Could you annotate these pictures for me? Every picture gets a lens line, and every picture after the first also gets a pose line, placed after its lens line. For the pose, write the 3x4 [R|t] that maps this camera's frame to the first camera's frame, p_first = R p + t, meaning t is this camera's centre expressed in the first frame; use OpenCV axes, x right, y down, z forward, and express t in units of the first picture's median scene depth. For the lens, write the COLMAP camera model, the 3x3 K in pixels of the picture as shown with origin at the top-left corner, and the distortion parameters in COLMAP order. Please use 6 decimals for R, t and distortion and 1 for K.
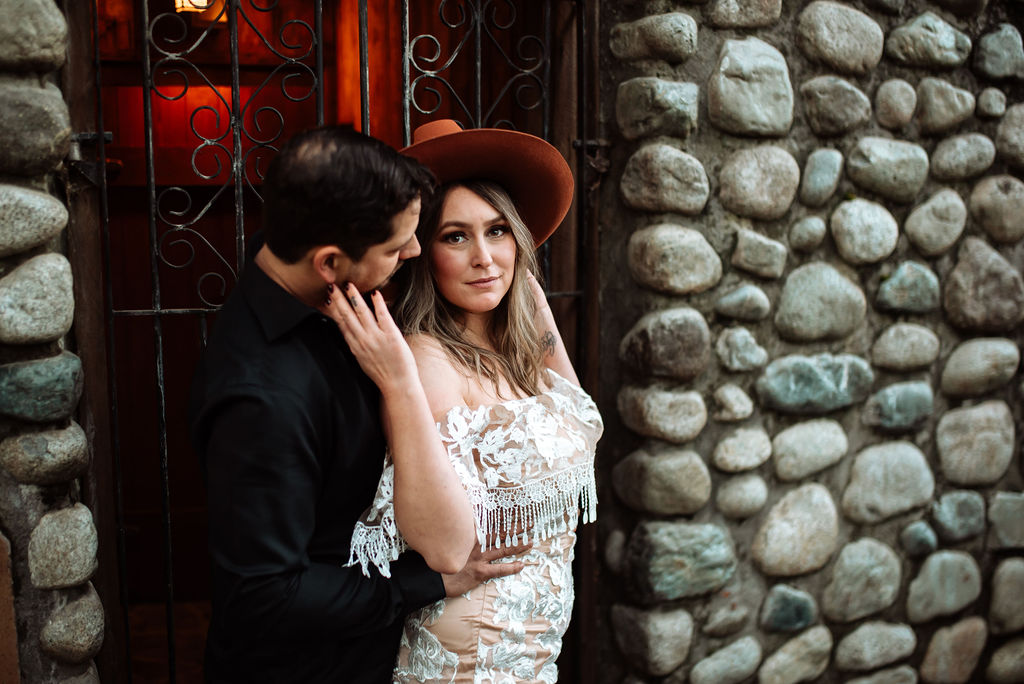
lens RADIAL K [[1160.7, 0, 512.0], [0, 1160.7, 342.0], [0, 0, 1]] dist [-0.036916, 0.014956]
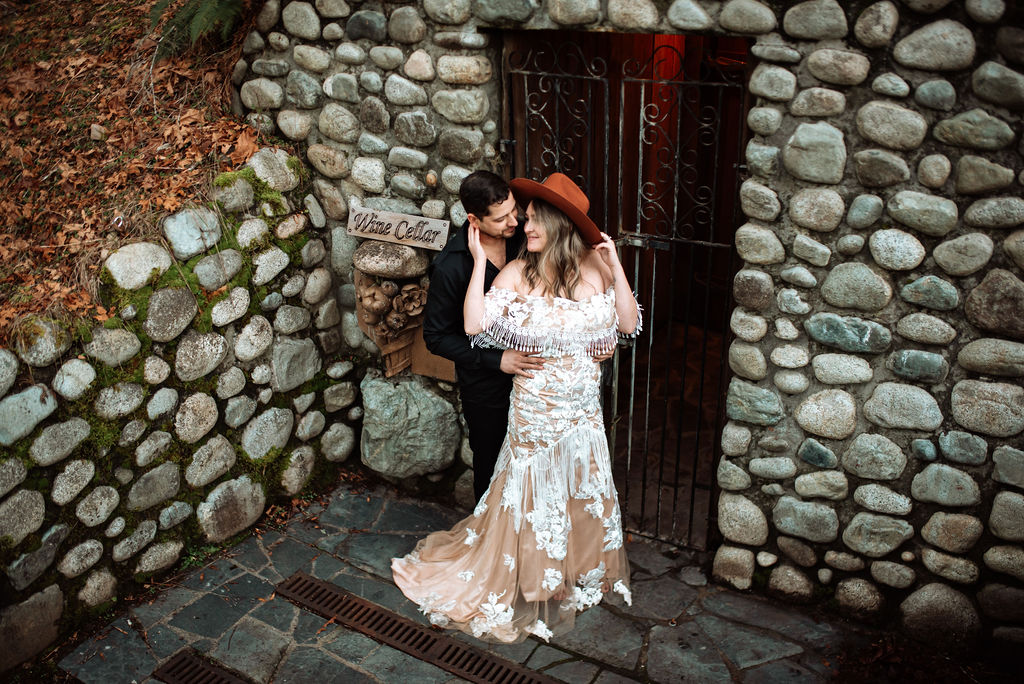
lens RADIAL K [[1012.6, 0, 512.0], [0, 1012.6, 342.0], [0, 0, 1]] dist [0.003652, 0.003444]
pose [[0.605787, 0.310896, -0.732370, 1.041805], [-0.095250, 0.942213, 0.321188, -0.372018], [0.789905, -0.124813, 0.600393, -0.236729]]
